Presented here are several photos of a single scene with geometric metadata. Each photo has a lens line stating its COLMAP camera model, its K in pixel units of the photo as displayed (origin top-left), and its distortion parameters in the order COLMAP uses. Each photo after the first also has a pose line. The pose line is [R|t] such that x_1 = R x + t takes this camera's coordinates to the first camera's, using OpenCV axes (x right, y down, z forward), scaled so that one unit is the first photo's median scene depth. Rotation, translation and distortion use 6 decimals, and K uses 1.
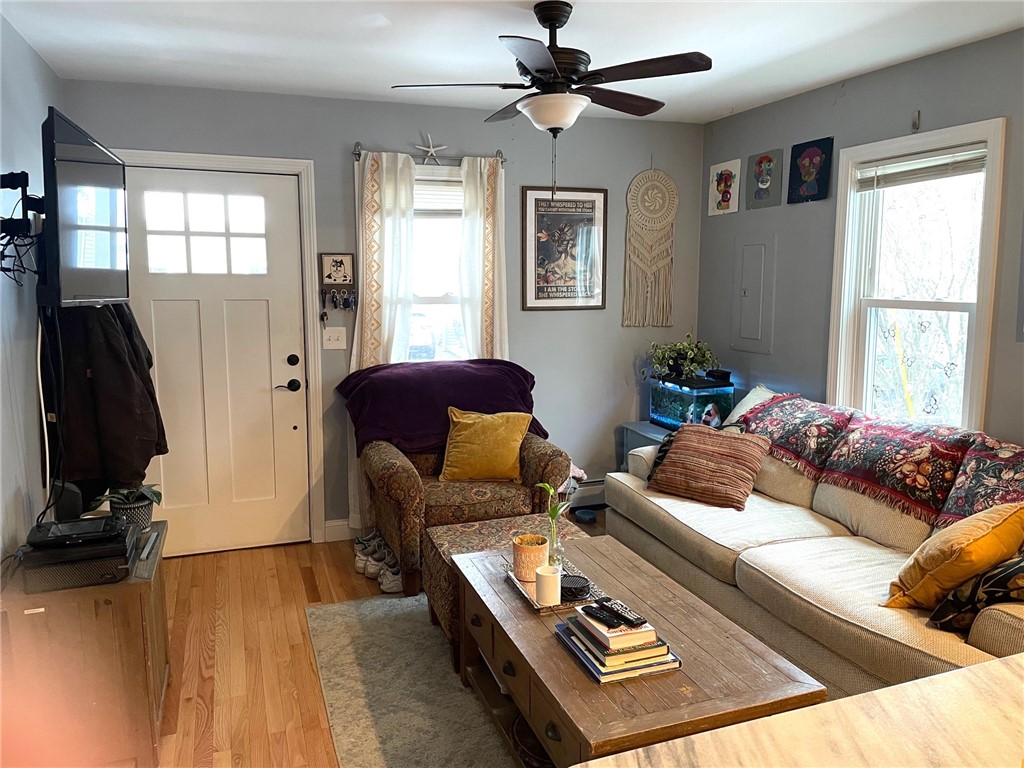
lens RADIAL K [[773.3, 0, 513.5], [0, 773.3, 369.1], [0, 0, 1]] dist [0.107524, -0.161429]
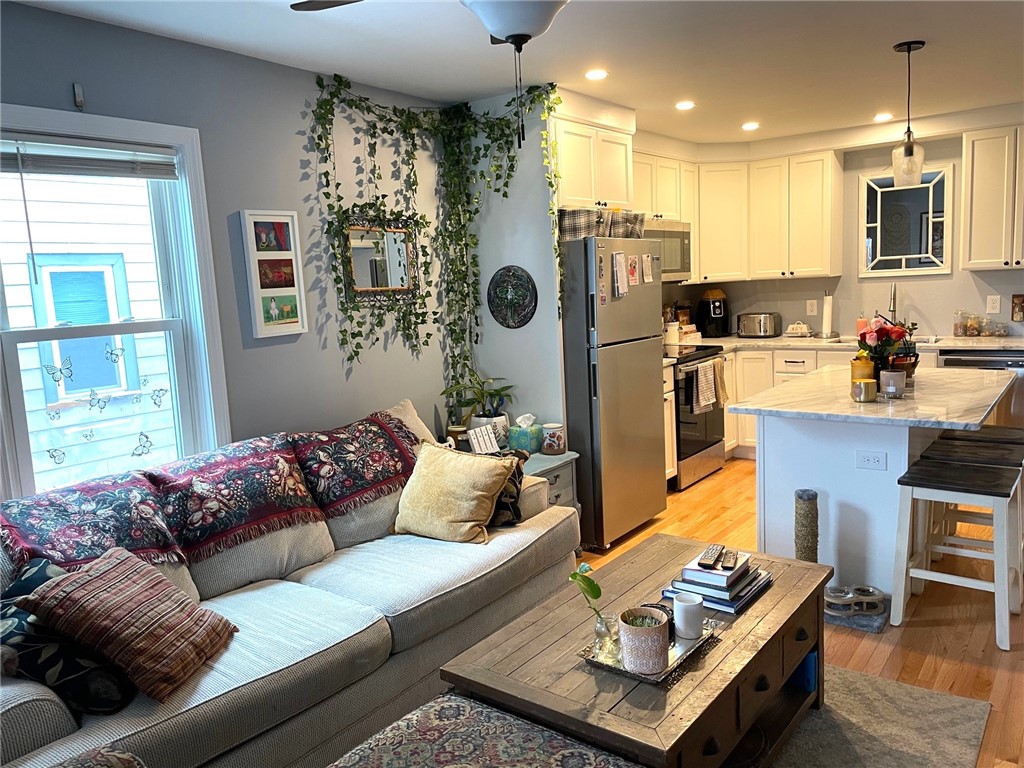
lens RADIAL K [[770.9, 0, 518.1], [0, 770.9, 382.7], [0, 0, 1]] dist [0.096039, -0.124891]
pose [[-0.548177, -0.083777, 0.832156, -0.330974], [0.150598, 0.968821, 0.196741, -0.105247], [-0.822692, 0.233170, -0.518469, 0.921000]]
